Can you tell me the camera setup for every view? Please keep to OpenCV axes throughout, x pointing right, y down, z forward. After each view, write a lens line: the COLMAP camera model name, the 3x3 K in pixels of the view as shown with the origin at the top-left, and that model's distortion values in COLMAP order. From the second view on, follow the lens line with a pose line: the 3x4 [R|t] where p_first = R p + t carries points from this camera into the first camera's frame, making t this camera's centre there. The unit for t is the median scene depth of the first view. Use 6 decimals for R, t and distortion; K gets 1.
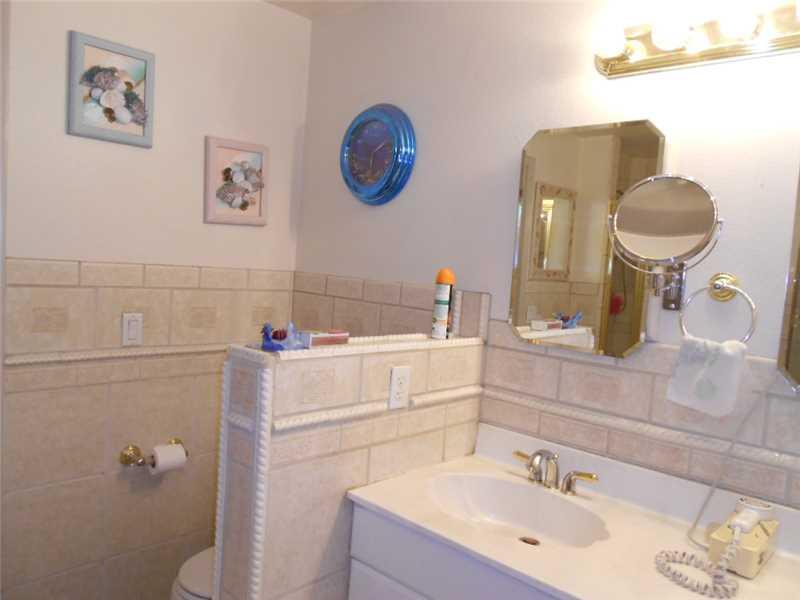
lens RADIAL K [[620.5, 0, 403.0], [0, 620.5, 312.0], [0, 0, 1]] dist [0.002052, 0.000196]
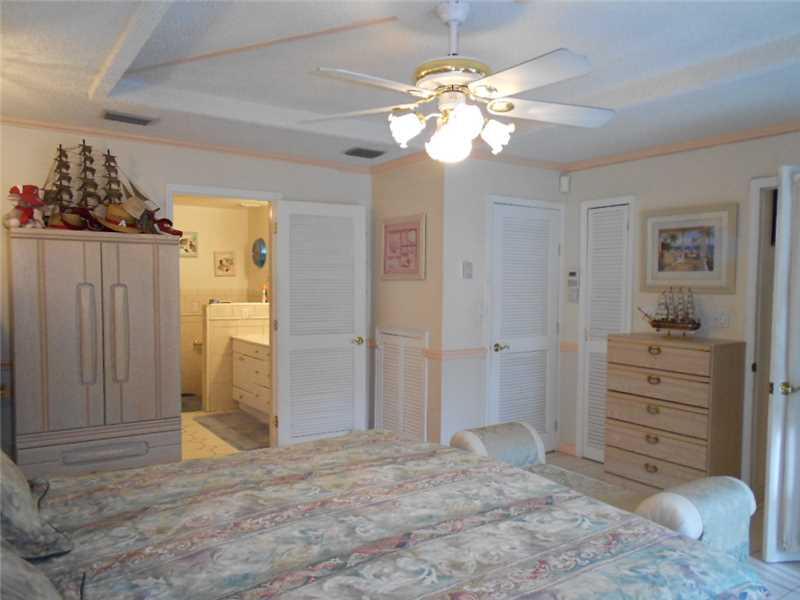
lens RADIAL K [[620.5, 0, 403.0], [0, 620.5, 312.0], [0, 0, 1]] dist [0.002052, 0.000196]
pose [[0.973417, -0.051721, -0.223126, 1.610678], [0.041992, 0.997958, -0.048132, 0.291403], [0.225160, 0.037483, 0.973601, -2.335091]]
